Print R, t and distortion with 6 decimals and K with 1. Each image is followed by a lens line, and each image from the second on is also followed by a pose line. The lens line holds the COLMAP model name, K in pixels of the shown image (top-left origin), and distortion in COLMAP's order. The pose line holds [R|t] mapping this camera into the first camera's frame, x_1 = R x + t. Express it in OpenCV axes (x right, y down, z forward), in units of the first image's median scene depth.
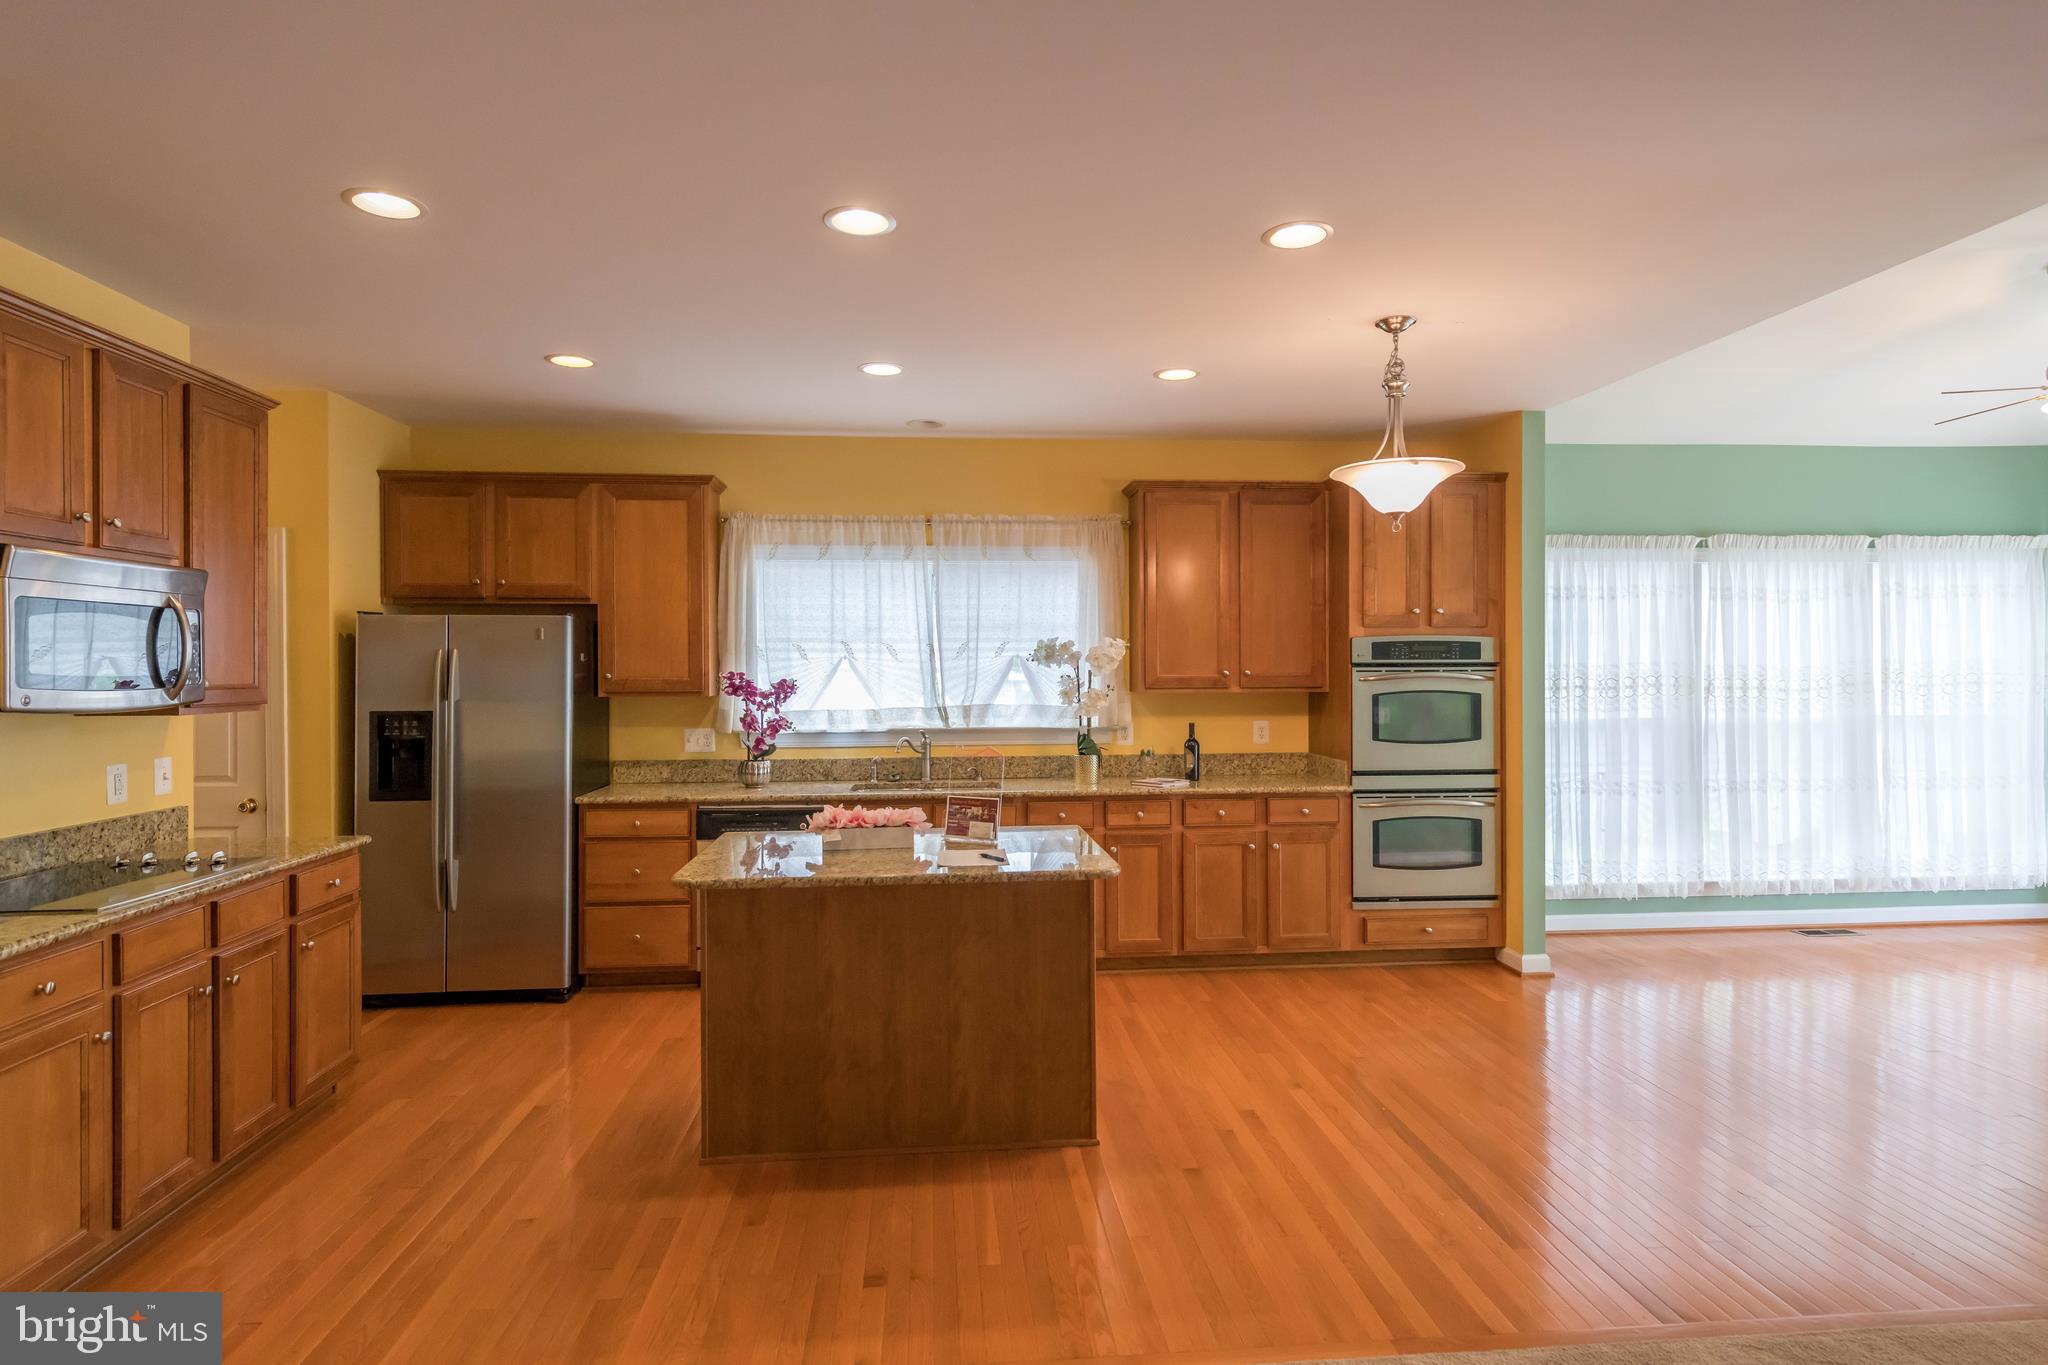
lens RADIAL K [[1084.5, 0, 1018.6], [0, 1084.5, 675.6], [0, 0, 1]] dist [0.011553, -0.000194]
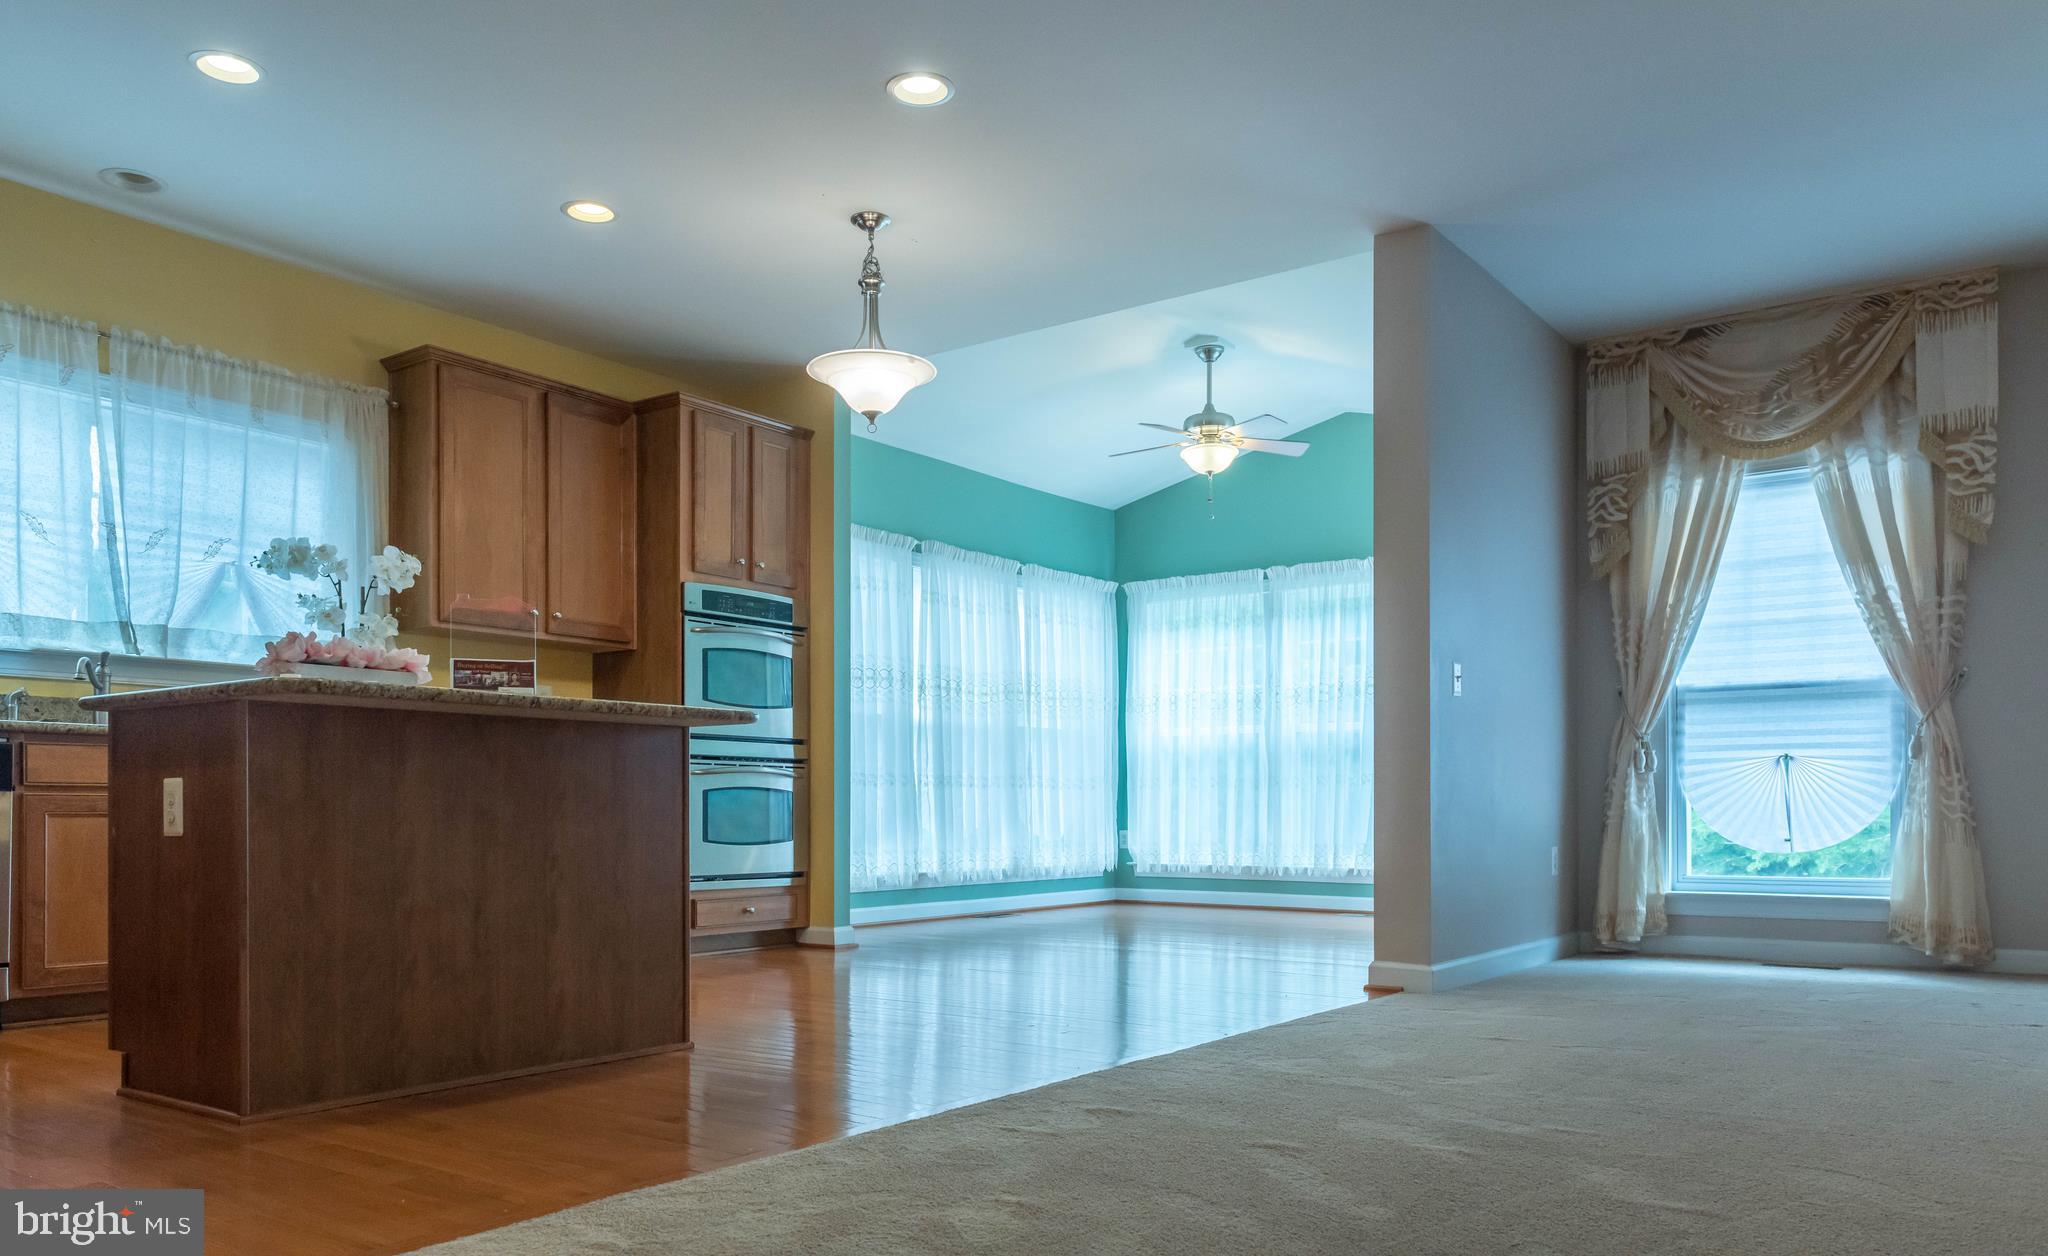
lens RADIAL K [[1449.9, 0, 996.3], [0, 1449.9, 804.9], [0, 0, 1]] dist [0.005679, 0.004553]
pose [[0.672017, 0.006834, 0.740504, -0.387248], [-0.003285, 0.999975, -0.006248, 0.150638], [-0.740529, 0.001767, 0.672022, 0.022716]]
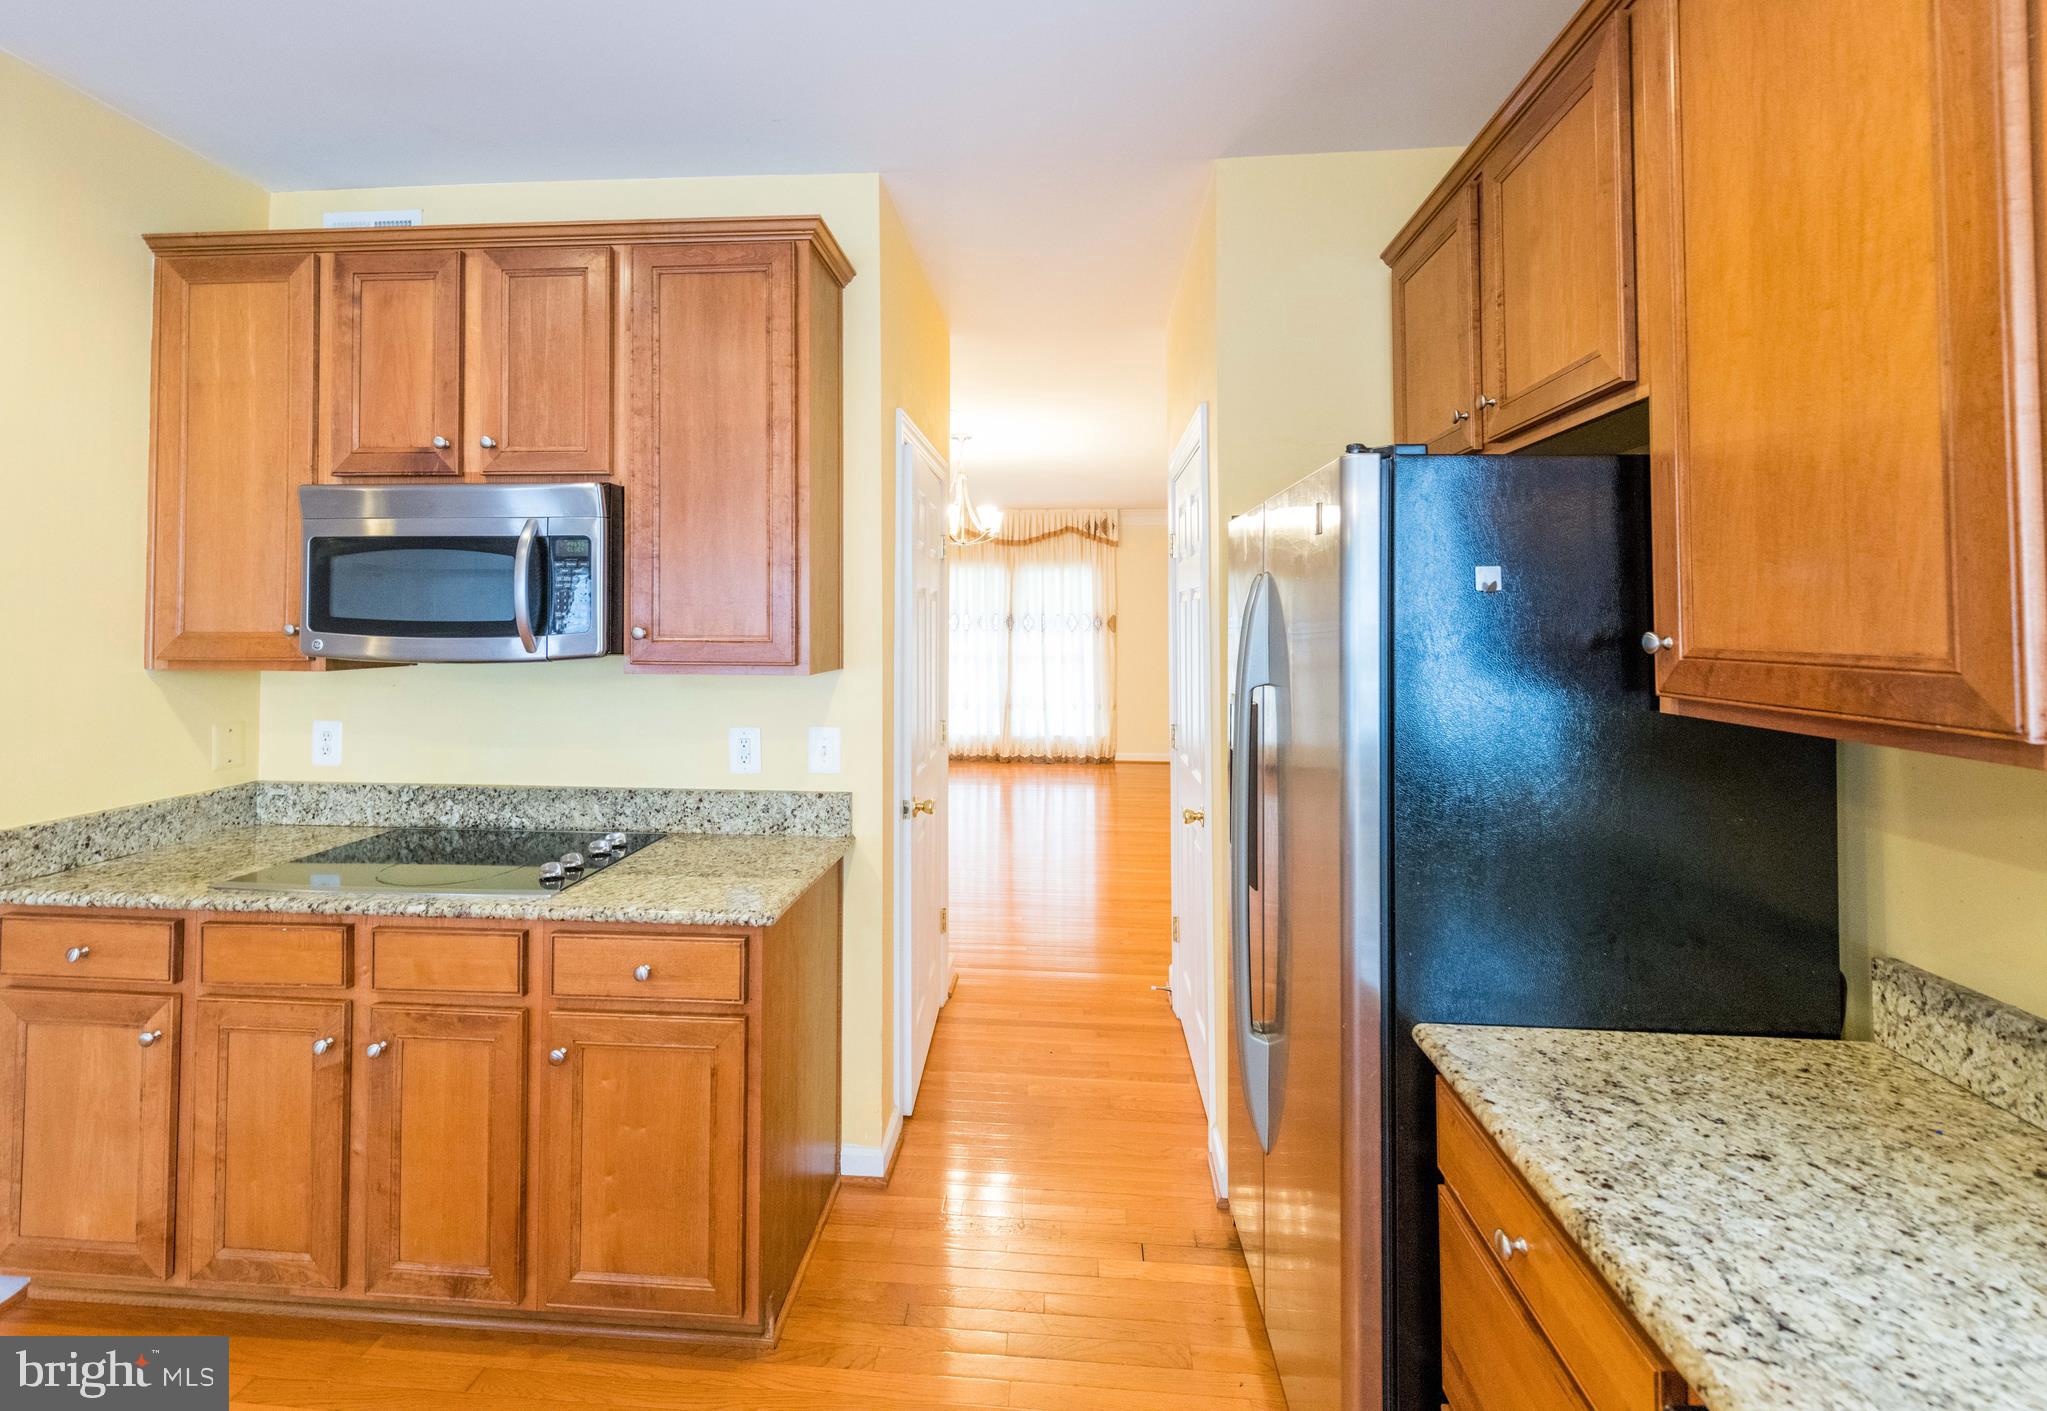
lens RADIAL K [[853.7, 0, 1011.1], [0, 853.7, 605.3], [0, 0, 1]] dist [0.002033, 0.000045]
pose [[-0.157946, -0.017266, -0.987297, -0.134931], [-0.010083, 0.999823, -0.015872, -0.002847], [0.987396, 0.007448, -0.158092, 0.865497]]
